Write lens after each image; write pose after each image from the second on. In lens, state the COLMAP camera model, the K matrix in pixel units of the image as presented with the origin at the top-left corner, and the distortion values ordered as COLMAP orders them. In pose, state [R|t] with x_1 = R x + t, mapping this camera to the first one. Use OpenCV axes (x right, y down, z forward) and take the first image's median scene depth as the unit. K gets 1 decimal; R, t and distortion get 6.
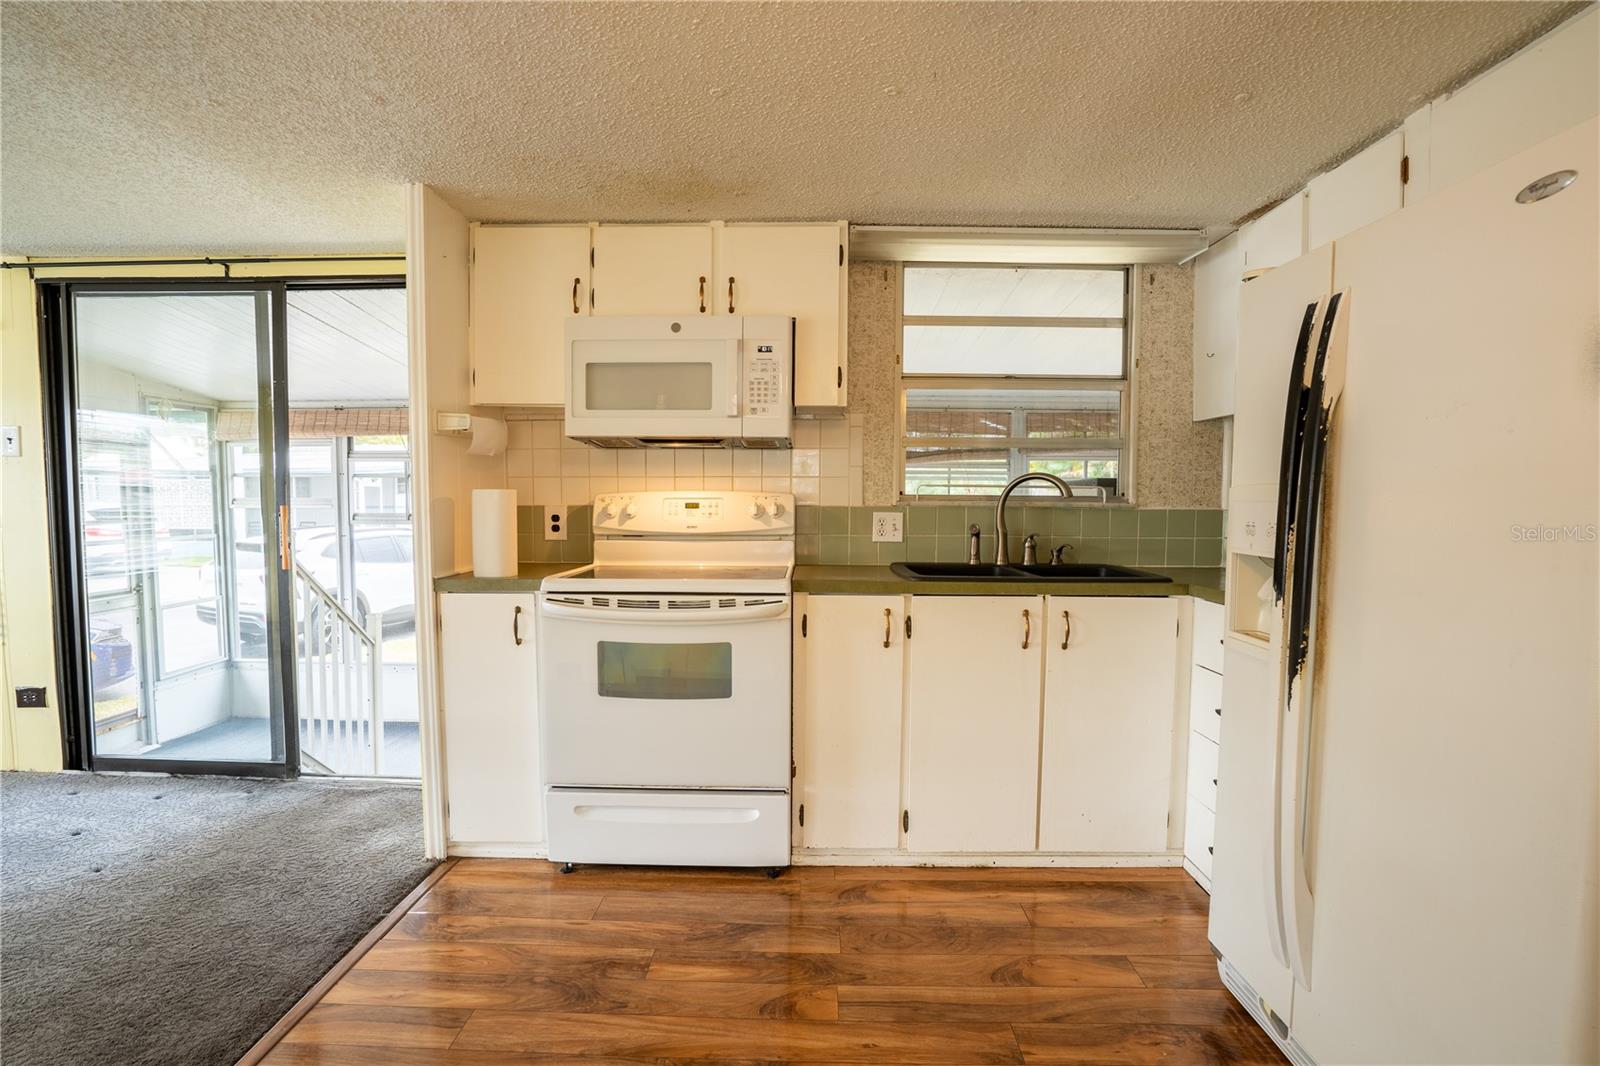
lens RADIAL K [[743.8, 0, 795.4], [0, 743.8, 541.7], [0, 0, 1]] dist [-0.057179, 0.020734]
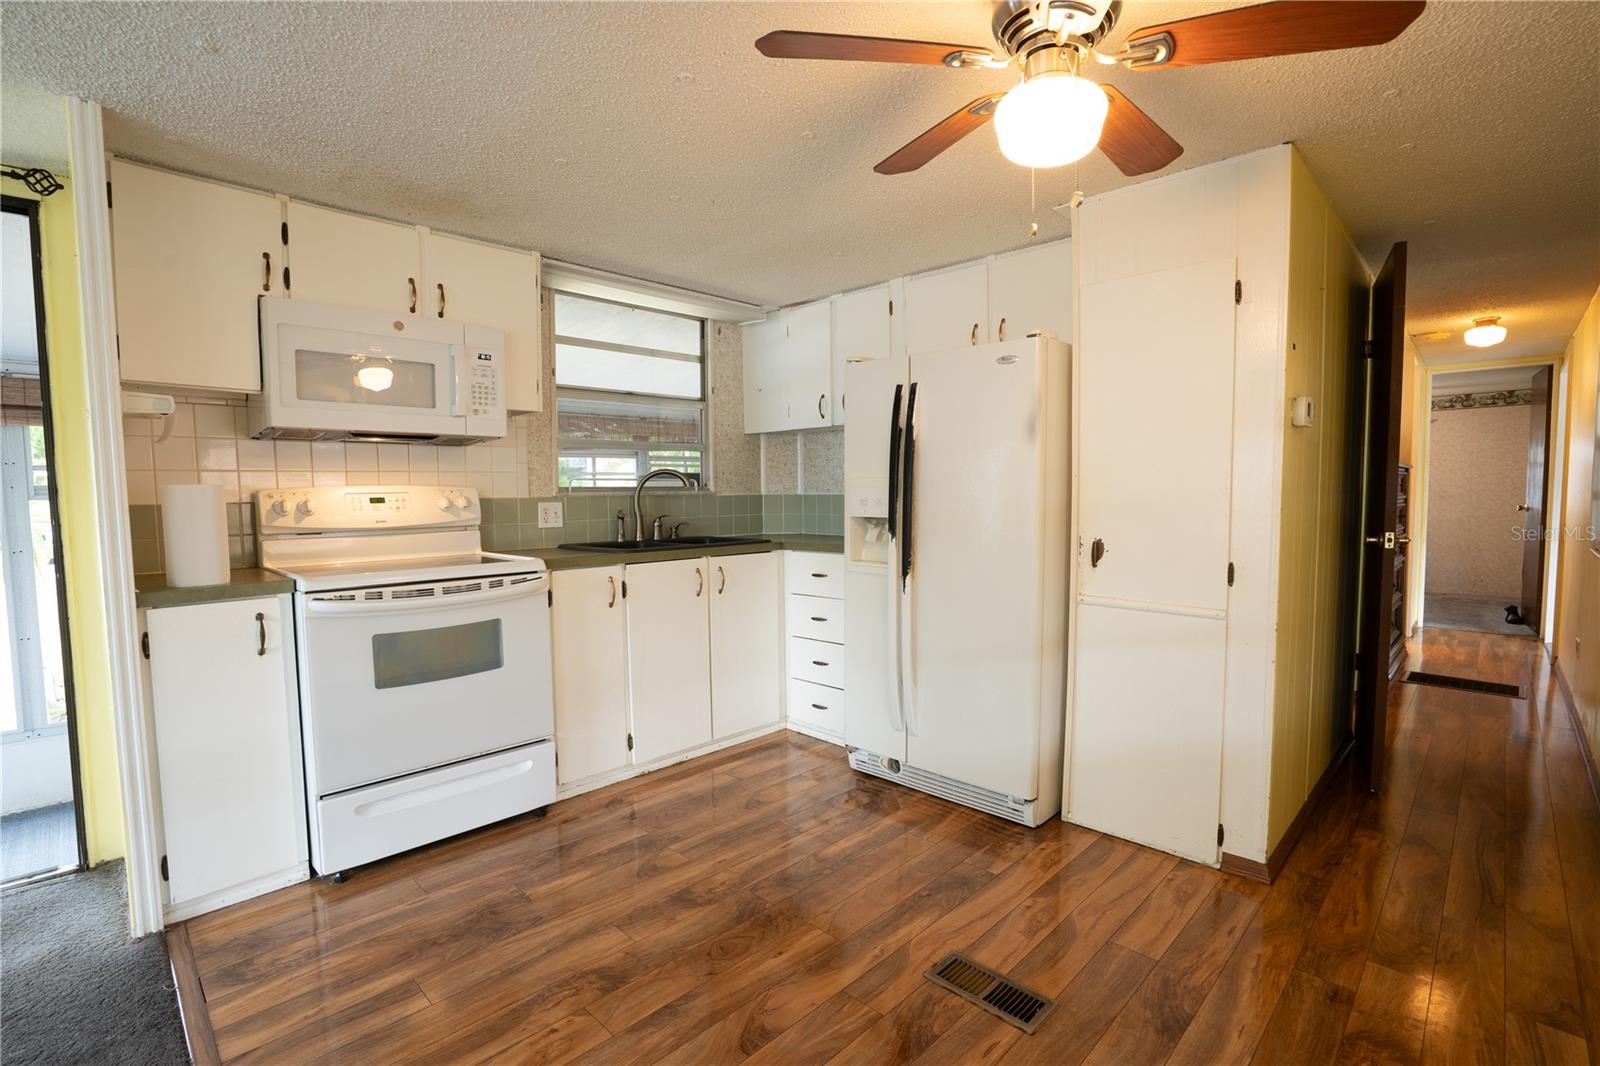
lens RADIAL K [[743.8, 0, 797.0], [0, 743.8, 543.1], [0, 0, 1]] dist [-0.057179, 0.020734]
pose [[0.686028, -0.062463, 0.724889, -0.530909], [0.054959, 0.997910, 0.033977, 0.007305], [-0.725497, 0.016530, 0.688027, -0.091473]]
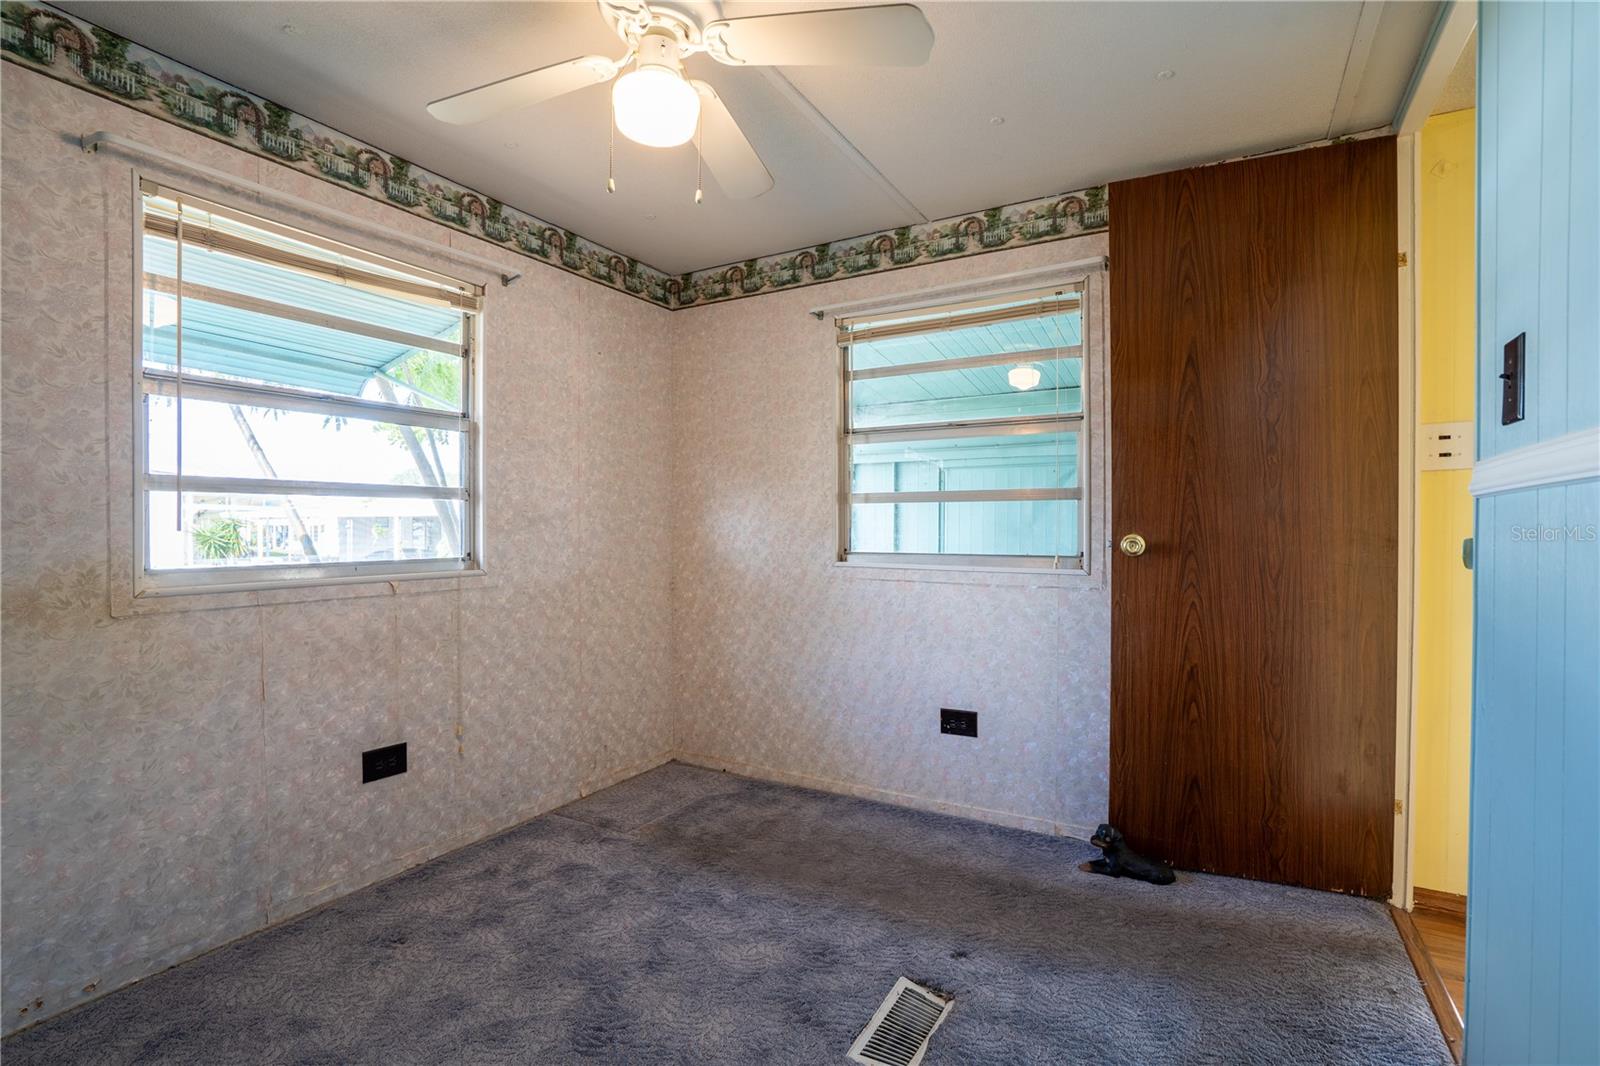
lens RADIAL K [[743.8, 0, 808.6], [0, 743.8, 538.4], [0, 0, 1]] dist [-0.057179, 0.020734]
pose [[-0.883425, -0.013032, 0.468391, 2.857874], [0.019317, 0.997750, 0.064195, 0.030796], [-0.468174, 0.065759, -0.881186, 0.766514]]
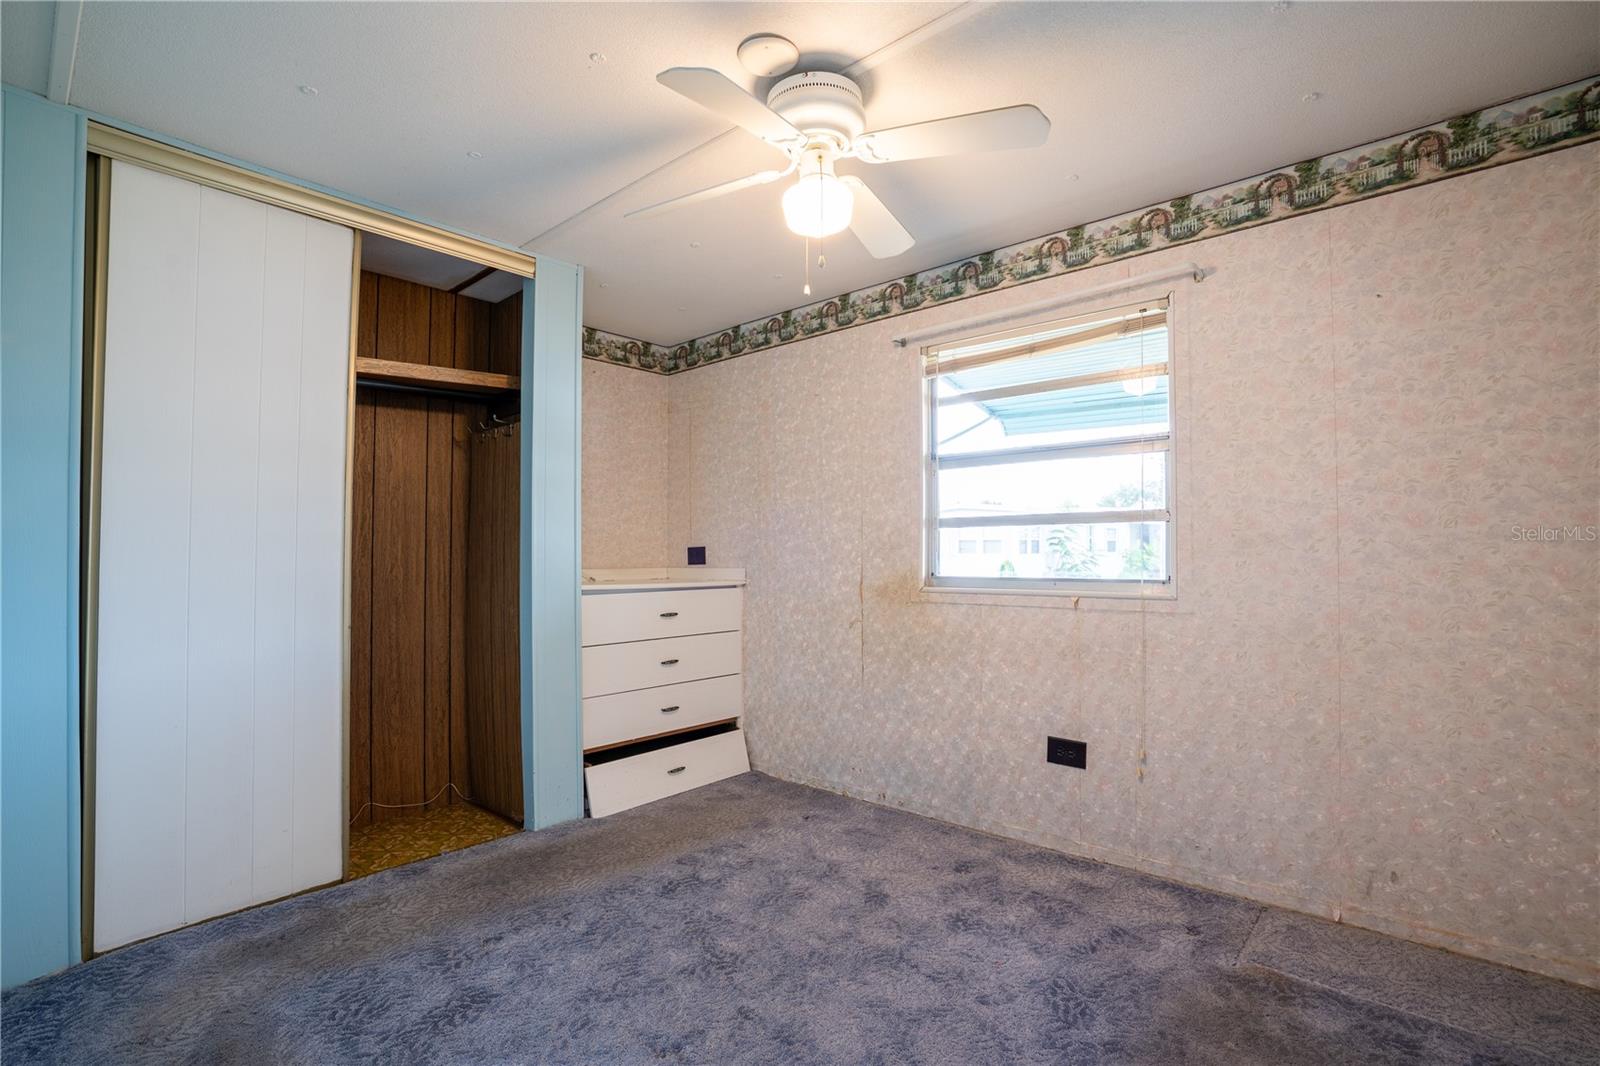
lens RADIAL K [[743.8, 0, 792.9], [0, 743.8, 543.3], [0, 0, 1]] dist [-0.057179, 0.020734]
pose [[0.653696, 0.001916, 0.756755, 2.690429], [0.045199, 0.998113, -0.041571, 0.079710], [-0.755406, 0.061379, 0.652376, -0.137500]]
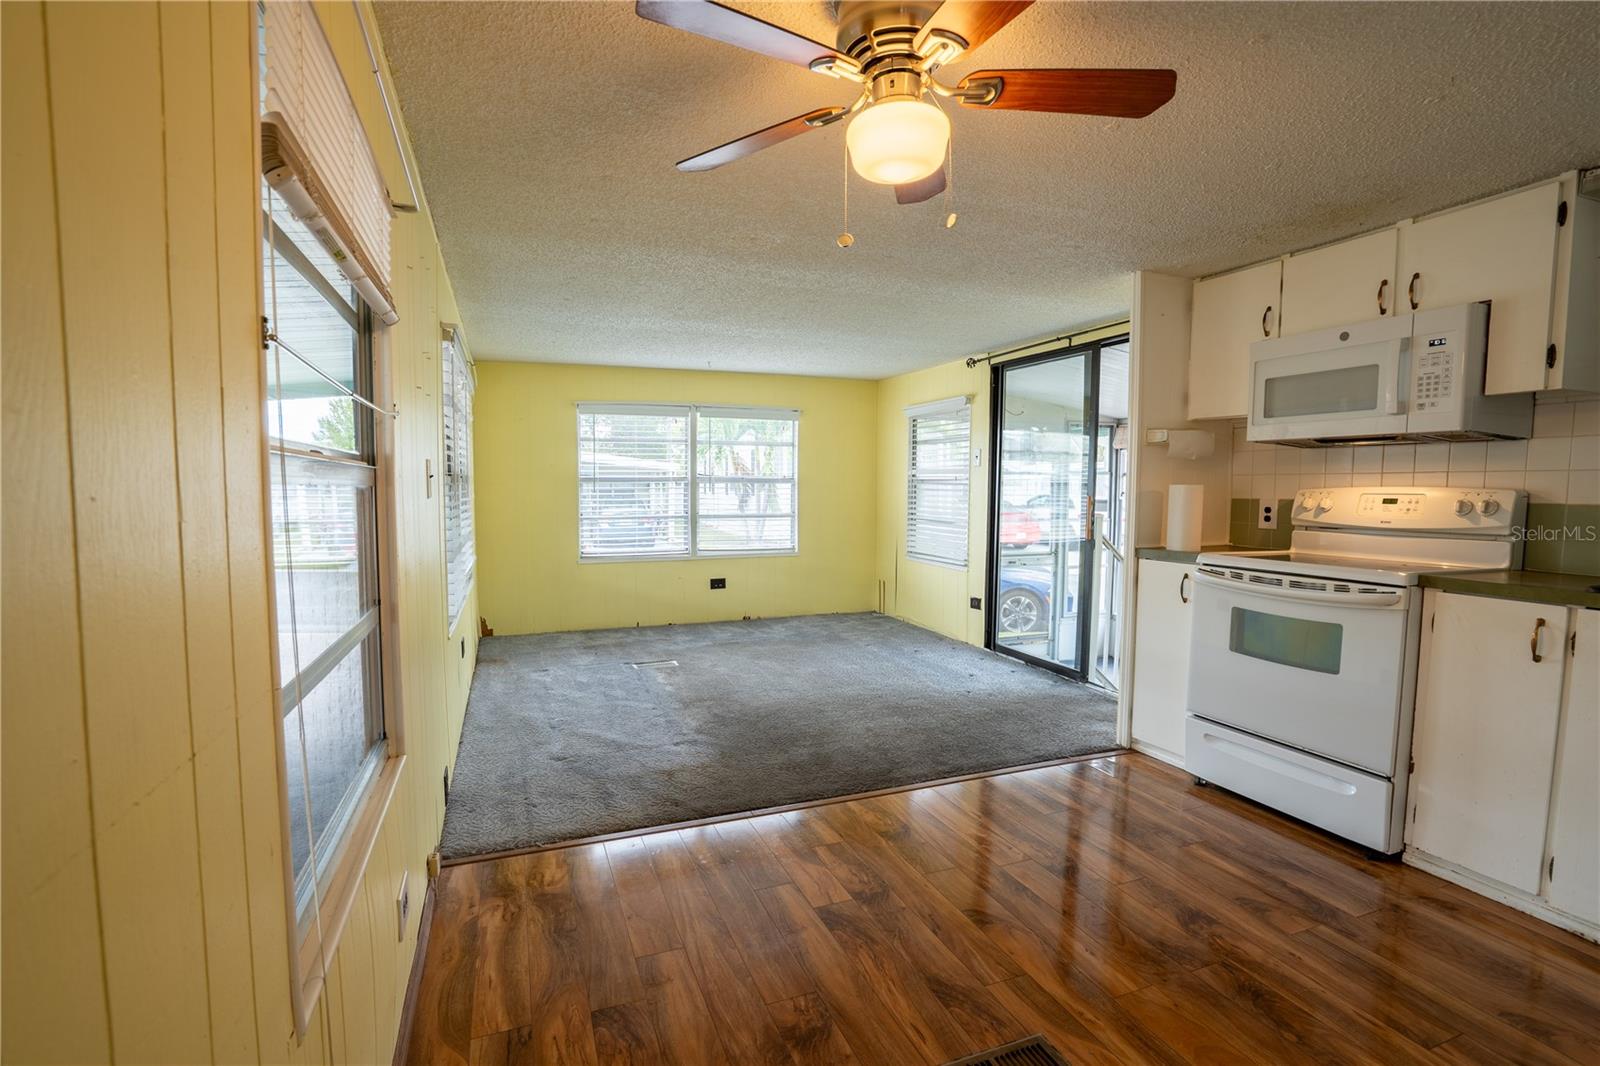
lens RADIAL K [[743.8, 0, 794.8], [0, 743.8, 543.1], [0, 0, 1]] dist [-0.057179, 0.020734]
pose [[0.381580, 0.067373, -0.921877, 0.527342], [-0.061236, 0.996992, 0.047516, 0.013017], [0.922305, 0.038320, 0.384558, -0.142991]]
